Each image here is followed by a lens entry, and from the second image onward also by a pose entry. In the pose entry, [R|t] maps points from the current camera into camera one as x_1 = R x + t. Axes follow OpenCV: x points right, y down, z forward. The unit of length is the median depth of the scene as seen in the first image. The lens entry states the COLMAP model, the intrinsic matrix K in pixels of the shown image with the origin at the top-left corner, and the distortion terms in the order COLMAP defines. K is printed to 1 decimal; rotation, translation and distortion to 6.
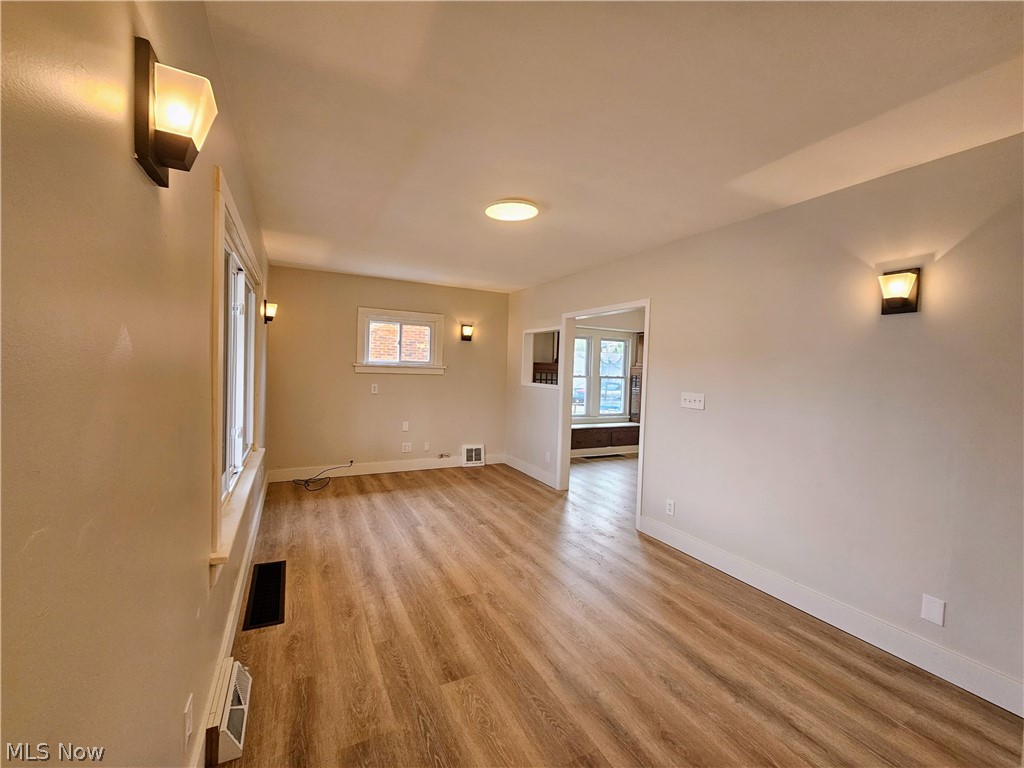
lens RADIAL K [[420.5, 0, 512.1], [0, 420.5, 382.2], [0, 0, 1]] dist [0.000358, 0.000670]
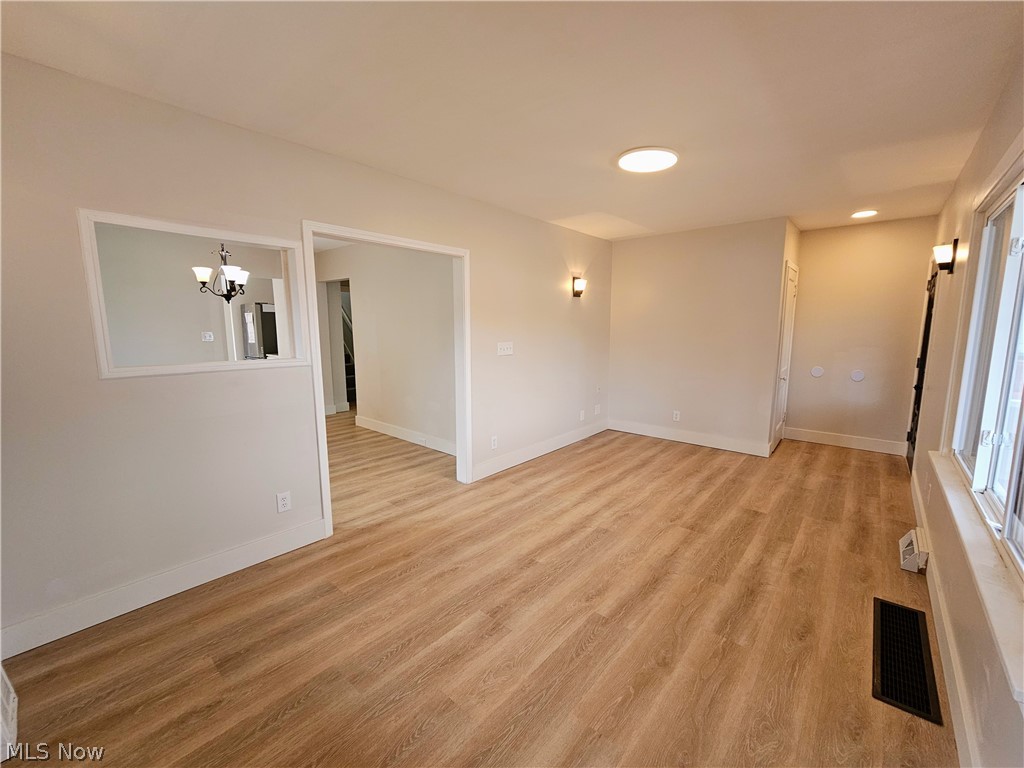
lens RADIAL K [[420.5, 0, 505.7], [0, 420.5, 383.4], [0, 0, 1]] dist [0.000358, 0.000670]
pose [[-0.360336, -0.159883, 0.919019, -0.710231], [0.022509, 0.983425, 0.179914, -0.076657], [-0.932551, 0.085516, -0.350764, 1.414855]]
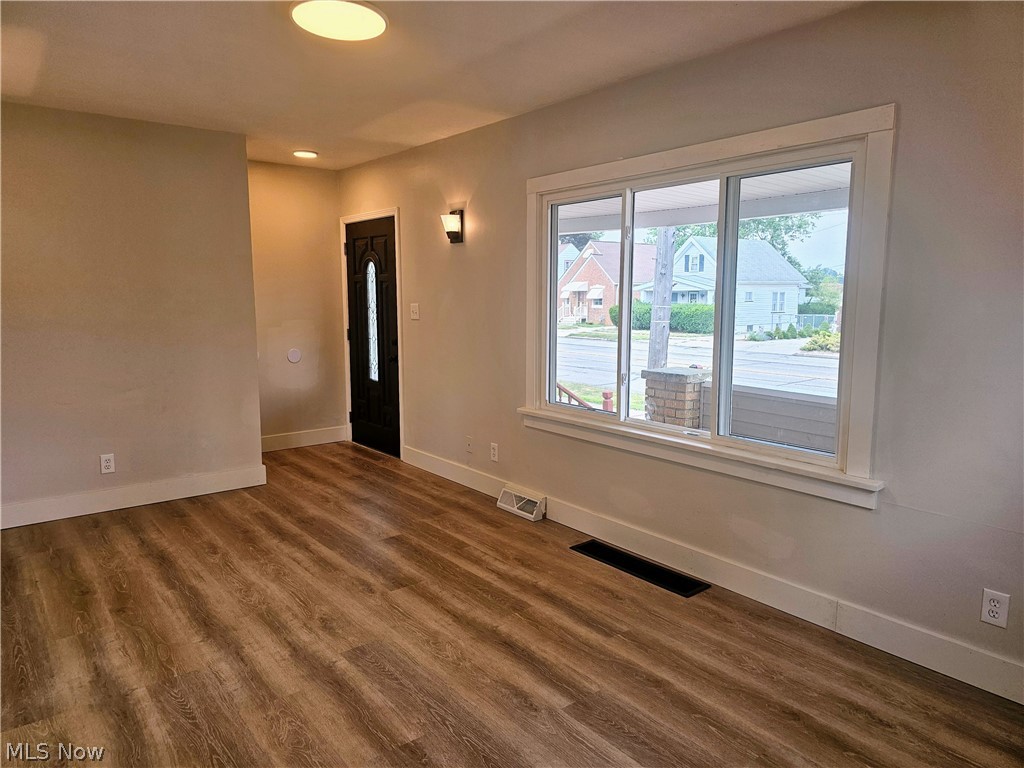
lens RADIAL K [[688.6, 0, 501.9], [0, 688.6, 383.4], [0, 0, 1]] dist [0.045899, -0.032185]
pose [[-0.982638, -0.004974, -0.185468, -0.040927], [-0.035136, 0.986540, 0.159701, -0.064037], [0.182178, 0.163445, -0.969586, 1.721663]]
